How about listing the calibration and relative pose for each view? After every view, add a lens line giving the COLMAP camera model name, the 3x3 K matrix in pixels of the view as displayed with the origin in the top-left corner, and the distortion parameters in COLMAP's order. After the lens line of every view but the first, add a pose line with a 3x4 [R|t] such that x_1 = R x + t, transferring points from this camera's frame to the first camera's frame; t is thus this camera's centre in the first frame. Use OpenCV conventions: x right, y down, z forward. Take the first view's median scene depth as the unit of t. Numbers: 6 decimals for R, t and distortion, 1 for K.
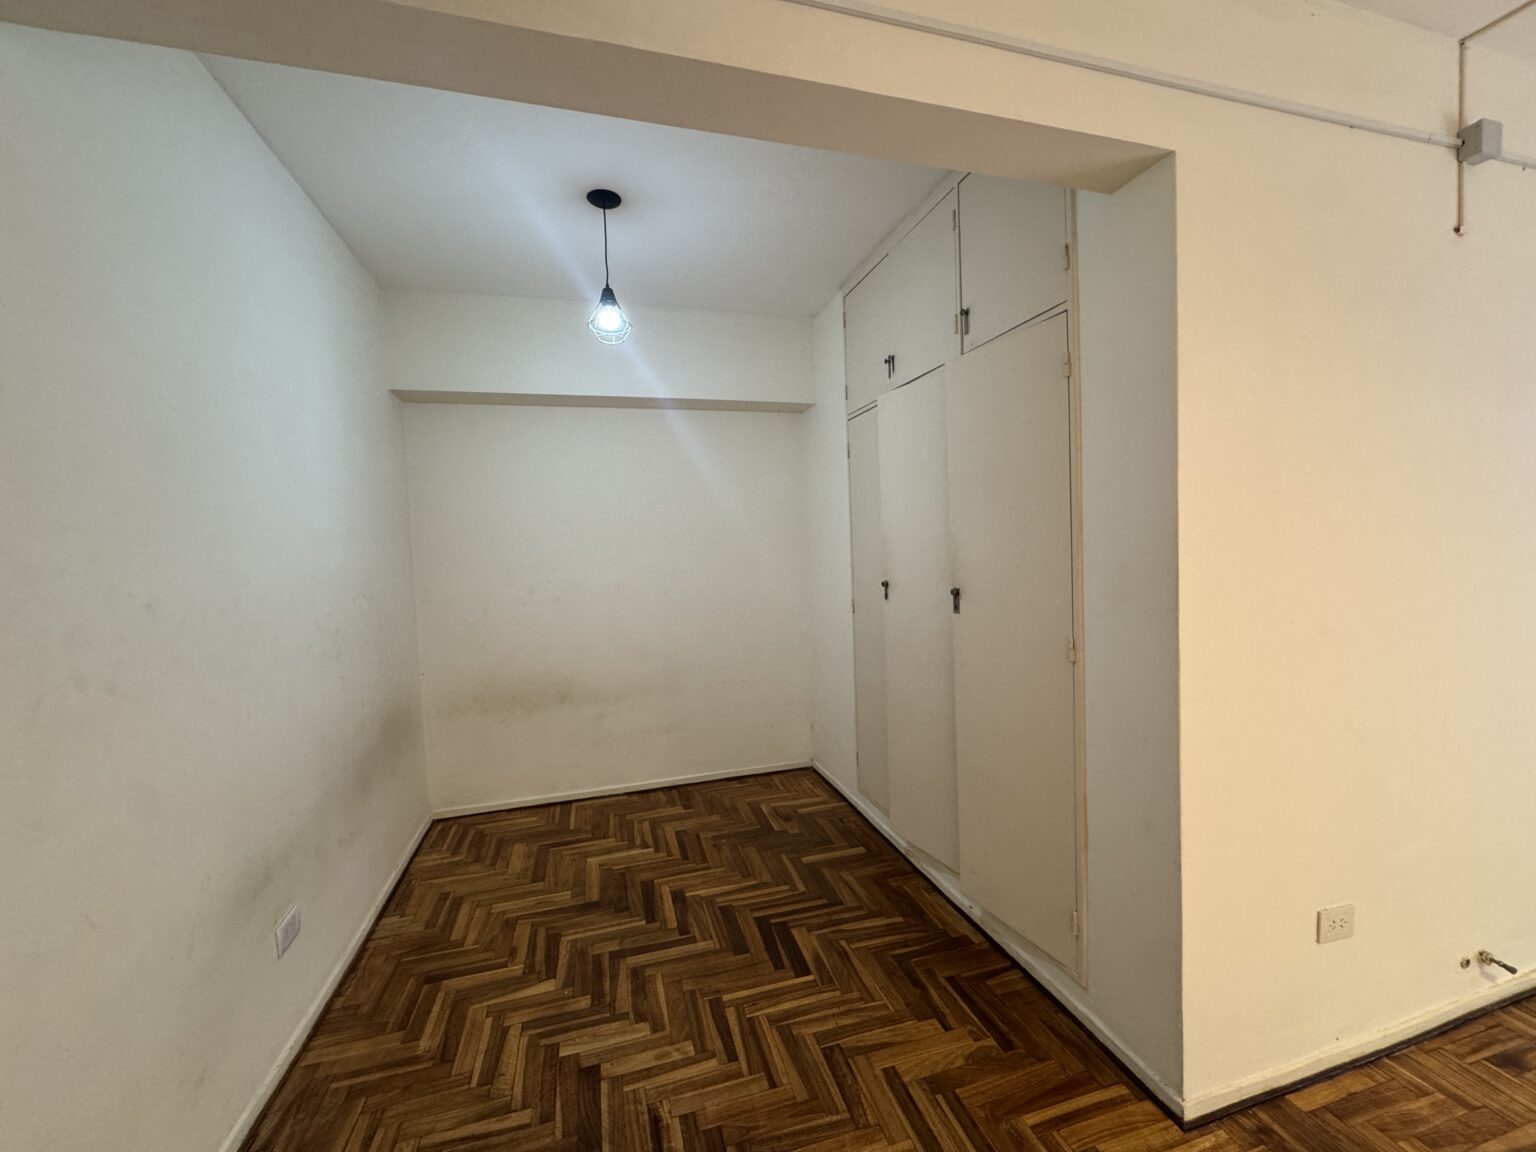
lens RADIAL K [[614.7, 0, 766.3], [0, 614.7, 569.6], [0, 0, 1]] dist [-0.006161, 0.000598]
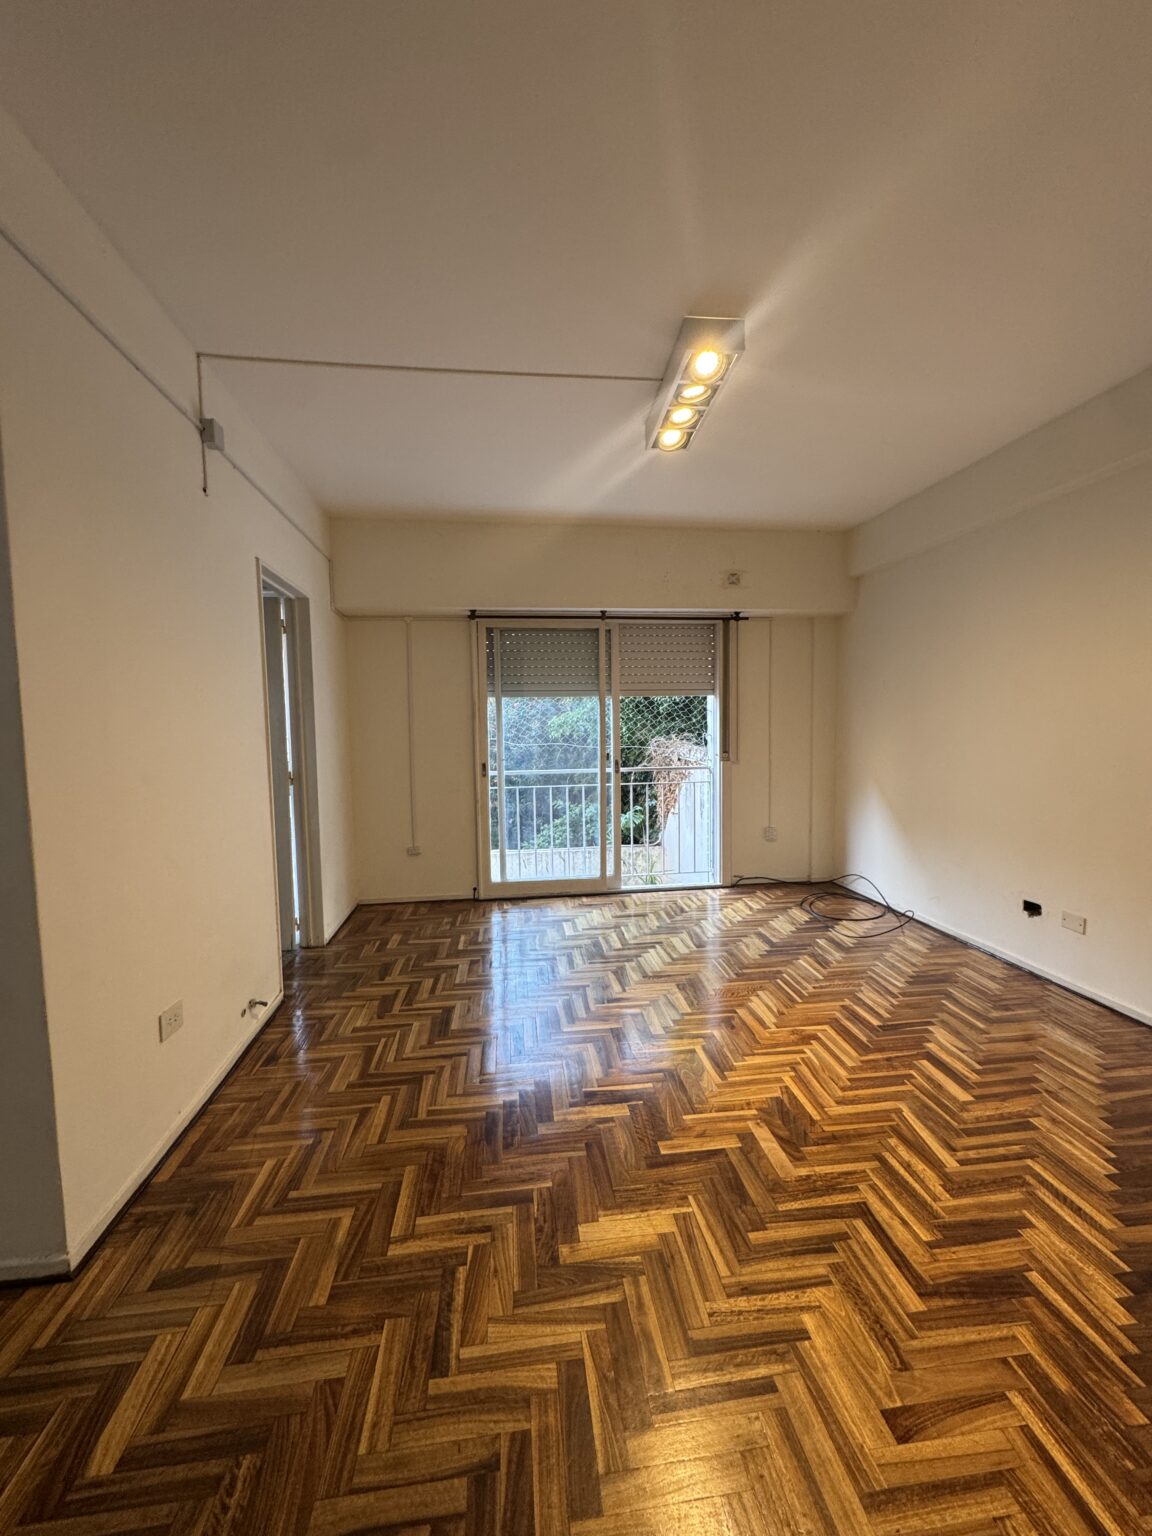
lens RADIAL K [[614.7, 0, 576.0], [0, 614.7, 772.8], [0, 0, 1]] dist [-0.006161, 0.000598]
pose [[0.152295, -0.044877, 0.987316, -0.126560], [0.050783, 0.998004, 0.037530, 0.066266], [-0.987030, 0.044424, 0.154270, -0.018542]]
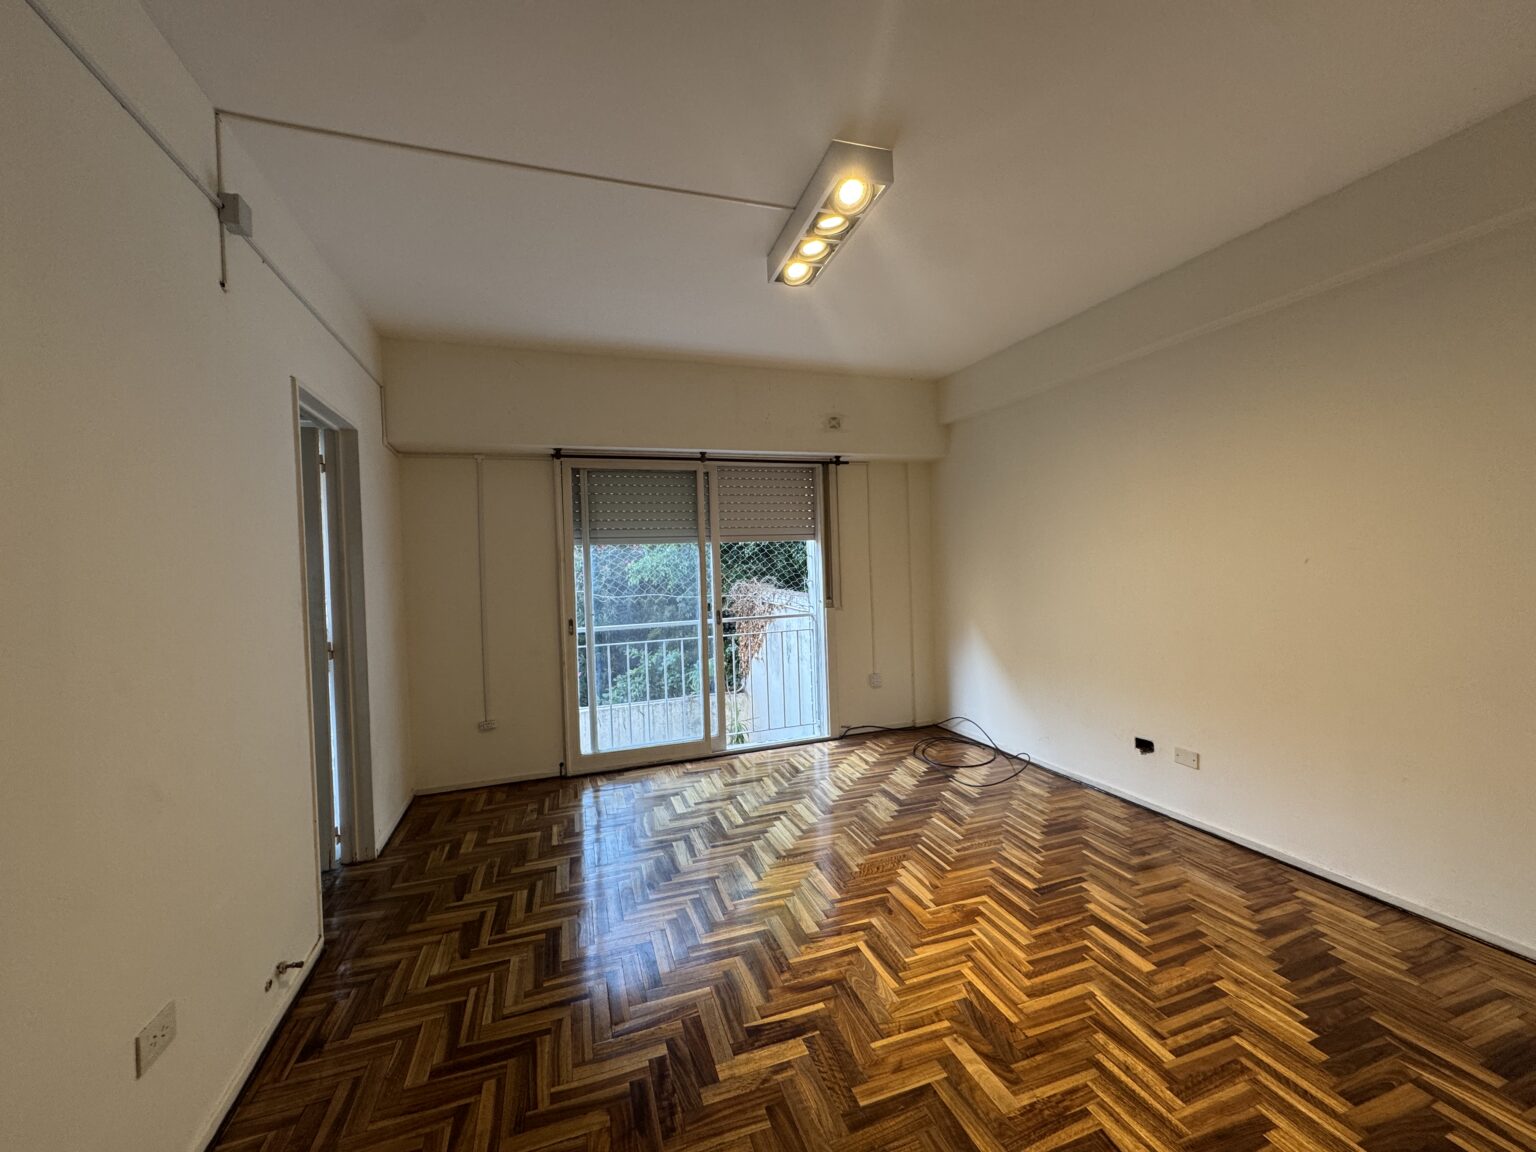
lens RADIAL K [[614.7, 0, 766.7], [0, 614.7, 573.1], [0, 0, 1]] dist [-0.006161, 0.000598]
pose [[-0.057941, 0.018413, 0.998150, 0.037599], [0.076870, 0.996944, -0.013929, 0.020134], [-0.995356, 0.075921, -0.059179, 0.152141]]
